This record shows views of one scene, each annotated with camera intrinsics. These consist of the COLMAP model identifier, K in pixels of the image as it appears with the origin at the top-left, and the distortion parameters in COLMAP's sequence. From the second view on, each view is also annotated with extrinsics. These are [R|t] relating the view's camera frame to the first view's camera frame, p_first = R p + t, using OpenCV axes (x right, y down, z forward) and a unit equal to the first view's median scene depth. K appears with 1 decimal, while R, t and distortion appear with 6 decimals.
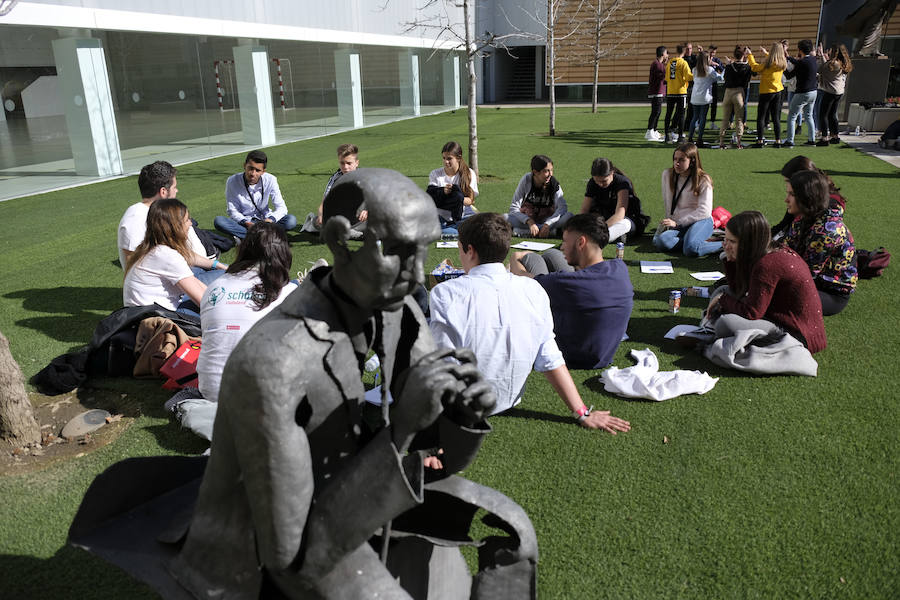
lens RADIAL K [[704.1, 0, 448.9], [0, 704.1, 295.1], [0, 0, 1]] dist [-0.010684, -0.000317]
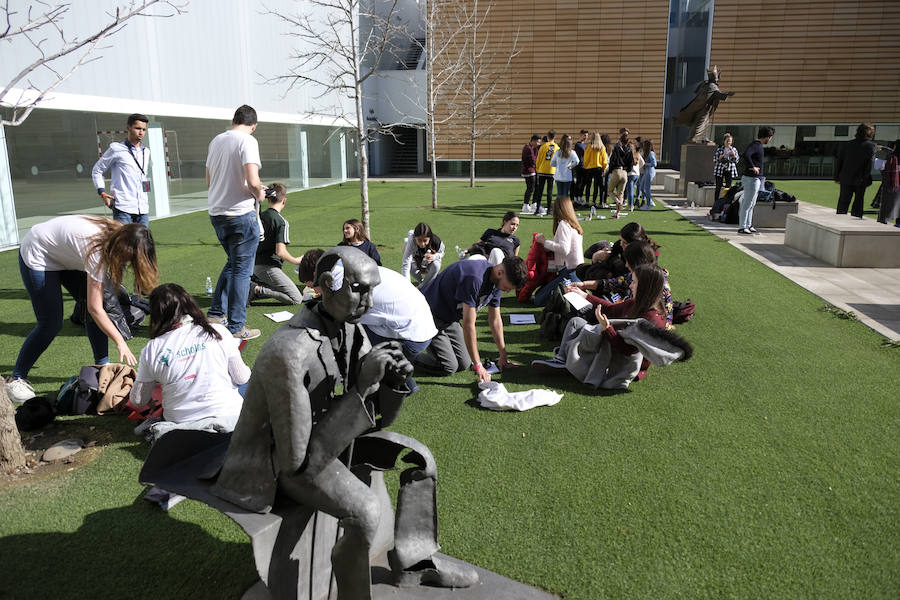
lens RADIAL K [[704.1, 0, 448.9], [0, 704.1, 295.1], [0, 0, 1]] dist [-0.010684, -0.000317]
pose [[0.986706, -0.014121, 0.161900, -0.107354], [0.029466, 0.995251, -0.092772, 0.100590], [-0.159821, 0.096309, 0.982437, -0.669283]]
